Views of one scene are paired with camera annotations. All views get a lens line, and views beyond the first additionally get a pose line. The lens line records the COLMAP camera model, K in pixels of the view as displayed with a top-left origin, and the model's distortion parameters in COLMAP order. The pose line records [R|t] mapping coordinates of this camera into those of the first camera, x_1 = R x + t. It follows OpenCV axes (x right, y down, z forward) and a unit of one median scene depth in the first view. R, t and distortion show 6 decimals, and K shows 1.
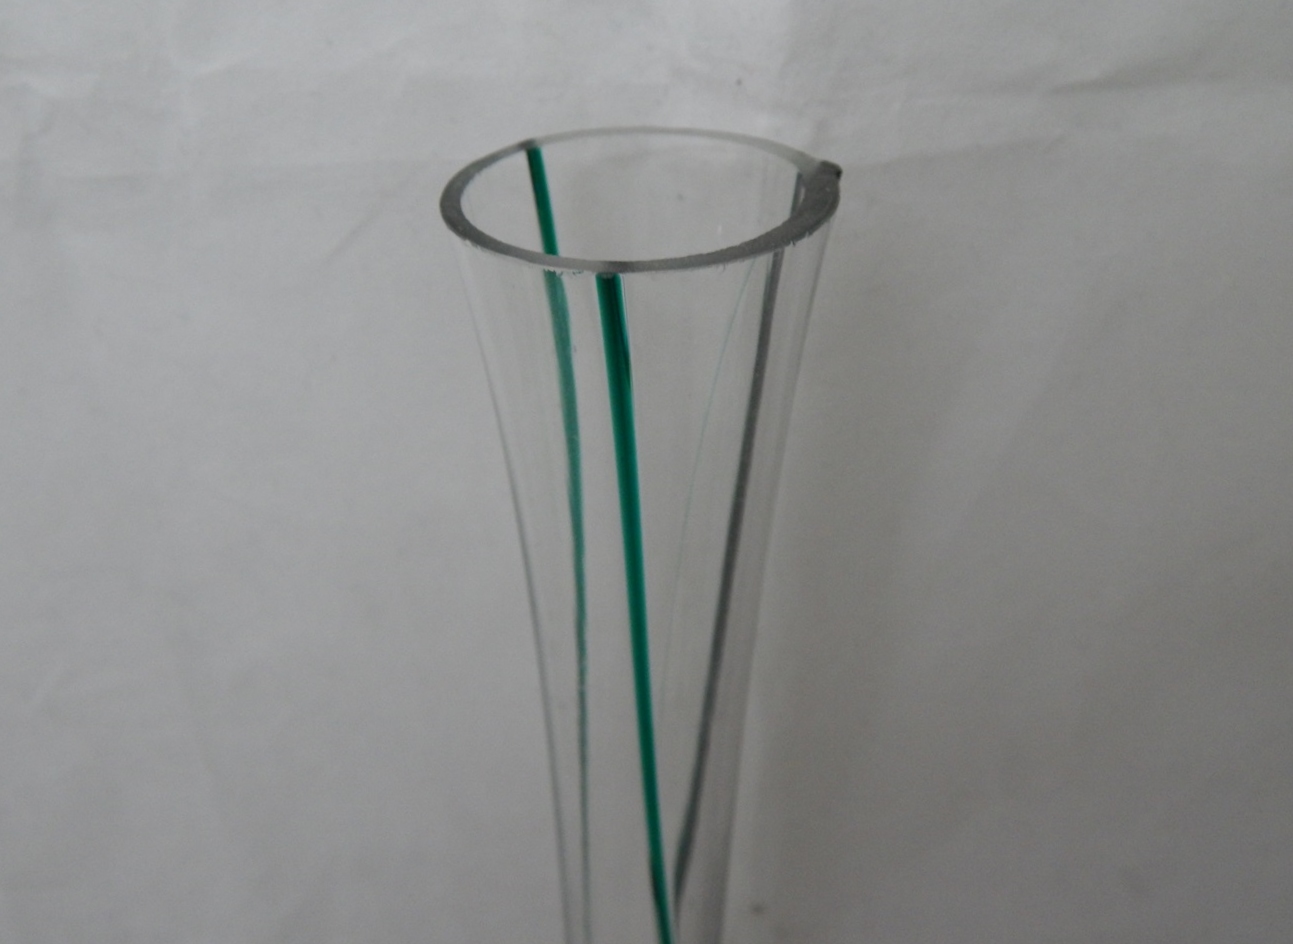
lens RADIAL K [[1325.1, 0, 642.2], [0, 1325.1, 473.9], [0, 0, 1]] dist [-0.023877, 0.000000]
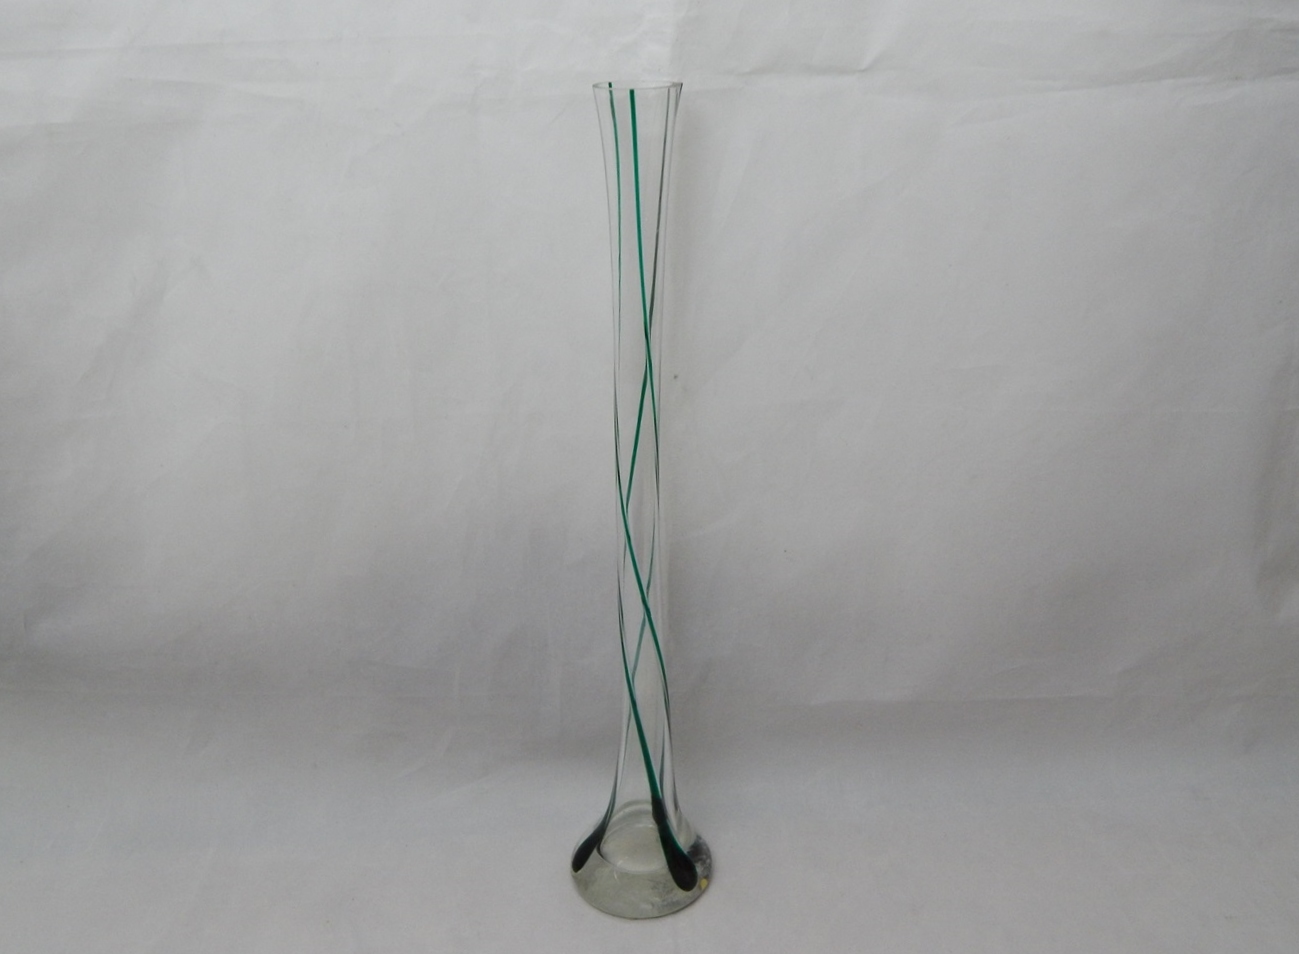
lens RADIAL K [[1331.3, 0, 651.3], [0, 1331.3, 475.9], [0, 0, 1]] dist [-0.023877, 0.000000]
pose [[0.996335, -0.030381, 0.079961, -0.306074], [0.049885, 0.965747, -0.254645, 1.889256], [-0.069486, 0.257701, 0.963723, -2.534078]]
